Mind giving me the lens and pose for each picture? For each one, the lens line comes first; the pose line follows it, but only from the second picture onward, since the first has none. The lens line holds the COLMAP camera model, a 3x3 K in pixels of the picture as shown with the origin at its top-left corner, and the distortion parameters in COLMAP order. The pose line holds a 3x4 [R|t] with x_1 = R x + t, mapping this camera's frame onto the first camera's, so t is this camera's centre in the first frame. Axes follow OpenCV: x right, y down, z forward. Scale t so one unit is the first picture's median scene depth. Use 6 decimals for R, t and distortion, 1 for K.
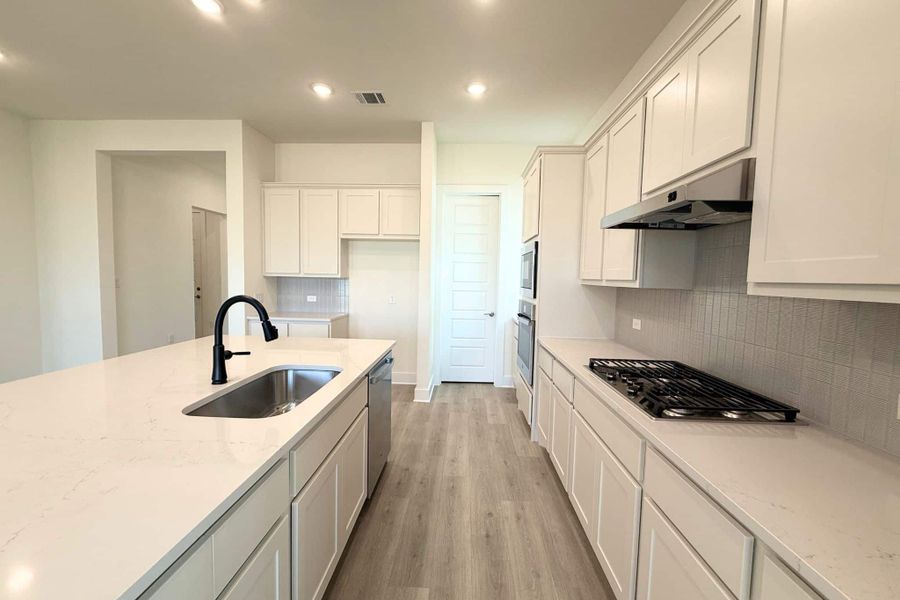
lens RADIAL K [[360.3, 0, 442.6], [0, 360.3, 301.8], [0, 0, 1]] dist [-0.000499, -0.000071]
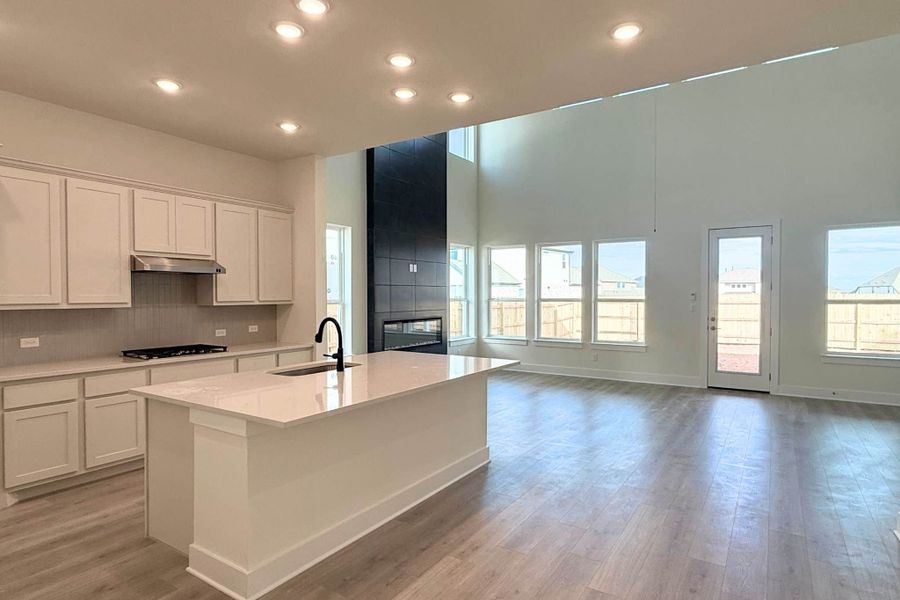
lens RADIAL K [[497.6, 0, 446.2], [0, 497.6, 302.5], [0, 0, 1]] dist [0.005933, 0.000202]
pose [[-0.866990, -0.013041, 0.498155, -0.952743], [0.030661, 0.996368, 0.079445, -0.103340], [-0.497382, 0.084152, -0.863441, 1.194505]]
